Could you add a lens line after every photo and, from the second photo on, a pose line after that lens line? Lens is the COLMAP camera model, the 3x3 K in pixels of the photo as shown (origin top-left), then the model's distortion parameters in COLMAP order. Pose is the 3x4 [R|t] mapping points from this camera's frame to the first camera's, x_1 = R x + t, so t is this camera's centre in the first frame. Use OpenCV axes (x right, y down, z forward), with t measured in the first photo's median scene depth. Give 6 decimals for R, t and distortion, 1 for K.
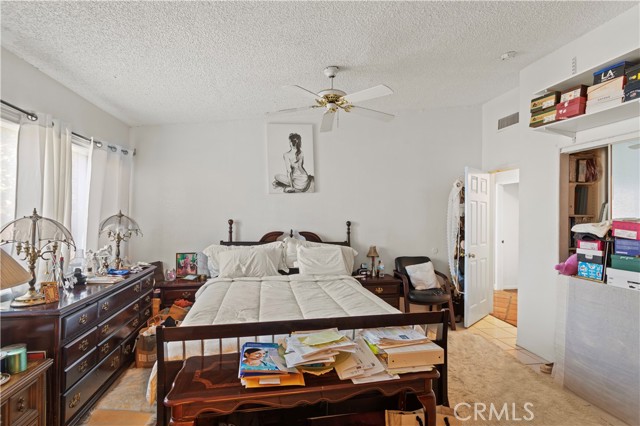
lens RADIAL K [[312.8, 0, 320.0], [0, 312.8, 213.0], [0, 0, 1]] dist [-0.000559, 0.000023]
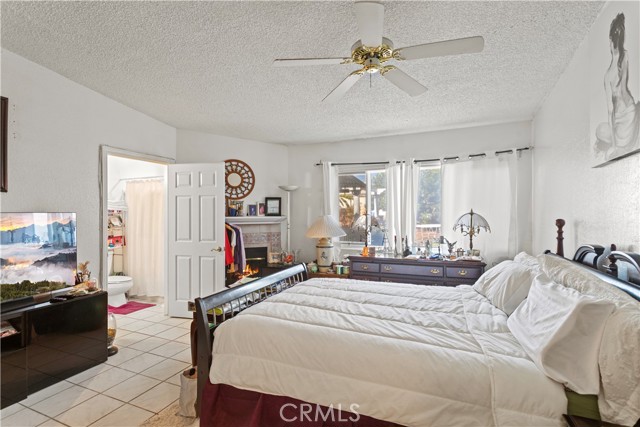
lens RADIAL K [[312.8, 0, 320.0], [0, 312.8, 213.5], [0, 0, 1]] dist [-0.000559, 0.000023]
pose [[-0.557669, -0.005117, -0.830048, 0.514473], [0.005798, 0.999933, -0.010060, 0.012943], [0.830043, -0.010423, -0.557602, 0.945185]]
